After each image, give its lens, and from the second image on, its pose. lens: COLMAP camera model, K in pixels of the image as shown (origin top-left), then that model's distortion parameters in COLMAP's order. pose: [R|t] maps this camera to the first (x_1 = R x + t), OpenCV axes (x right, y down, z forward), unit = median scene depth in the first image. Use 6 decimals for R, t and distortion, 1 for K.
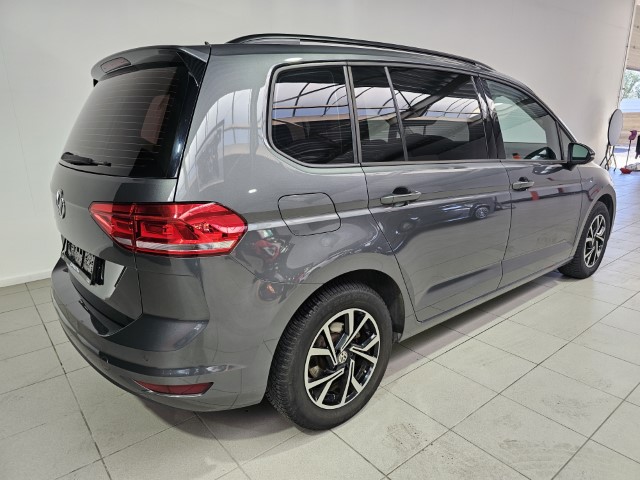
lens RADIAL K [[457.2, 0, 320.0], [0, 457.2, 240.0], [0, 0, 1]] dist [0.007325, 0.000540]
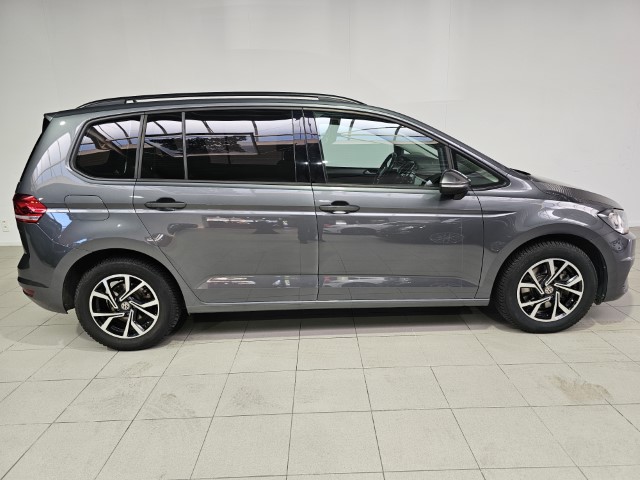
lens RADIAL K [[431.8, 0, 320.0], [0, 431.8, 240.0], [0, 0, 1]] dist [-0.000377, -0.000679]
pose [[0.784994, 0.133385, -0.604974, 1.375045], [-0.146800, 0.988783, 0.027524, -0.092495], [0.601859, 0.067205, 0.795769, 0.231987]]
